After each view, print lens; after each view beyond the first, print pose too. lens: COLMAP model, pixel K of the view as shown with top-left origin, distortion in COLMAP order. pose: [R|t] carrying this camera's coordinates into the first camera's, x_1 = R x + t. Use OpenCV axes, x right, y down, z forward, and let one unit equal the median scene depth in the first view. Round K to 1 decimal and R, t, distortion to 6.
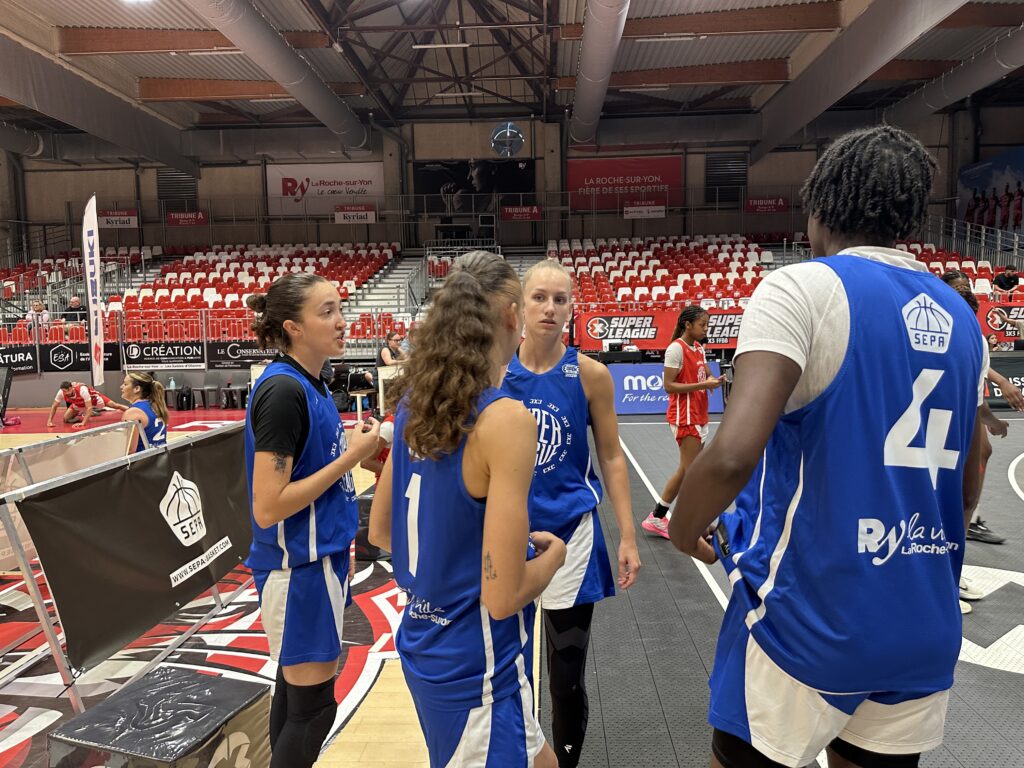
lens RADIAL K [[731.5, 0, 512.0], [0, 731.5, 384.0], [0, 0, 1]] dist [0.113817, -0.169154]
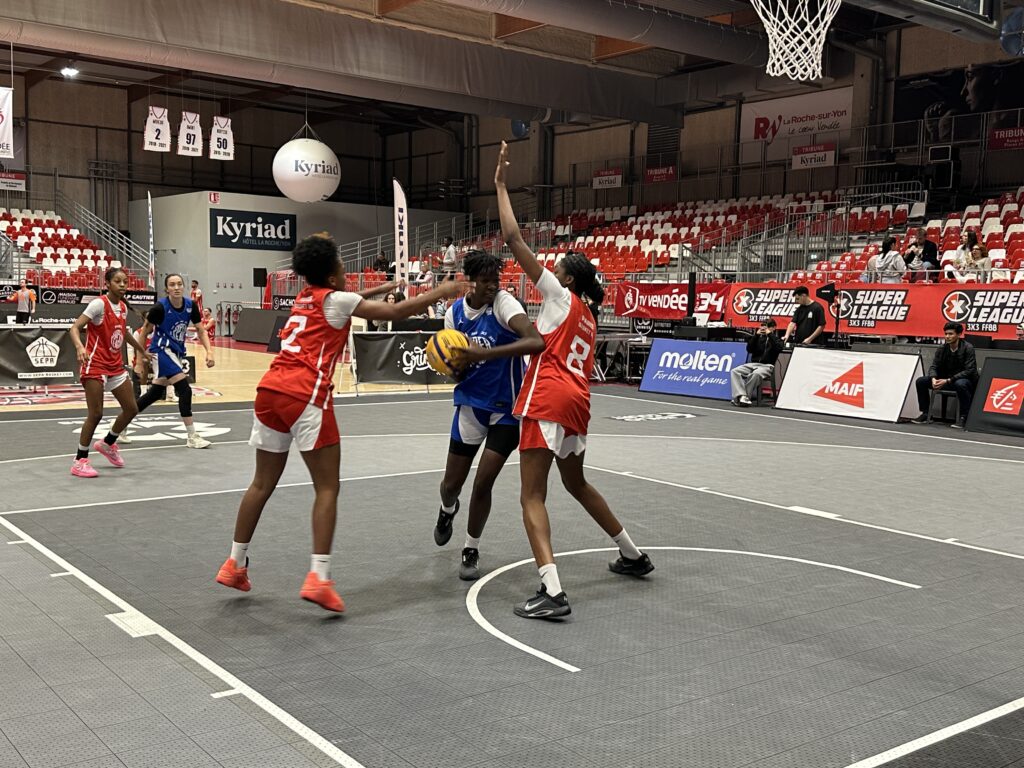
lens RADIAL K [[1106.6, 0, 508.6], [0, 1106.6, 388.3], [0, 0, 1]] dist [0.222339, -0.512860]
pose [[0.644344, 0.094629, -0.758858, 0.519914], [-0.092782, 0.994658, 0.045252, -0.004919], [0.759086, 0.041251, 0.649682, -0.030408]]
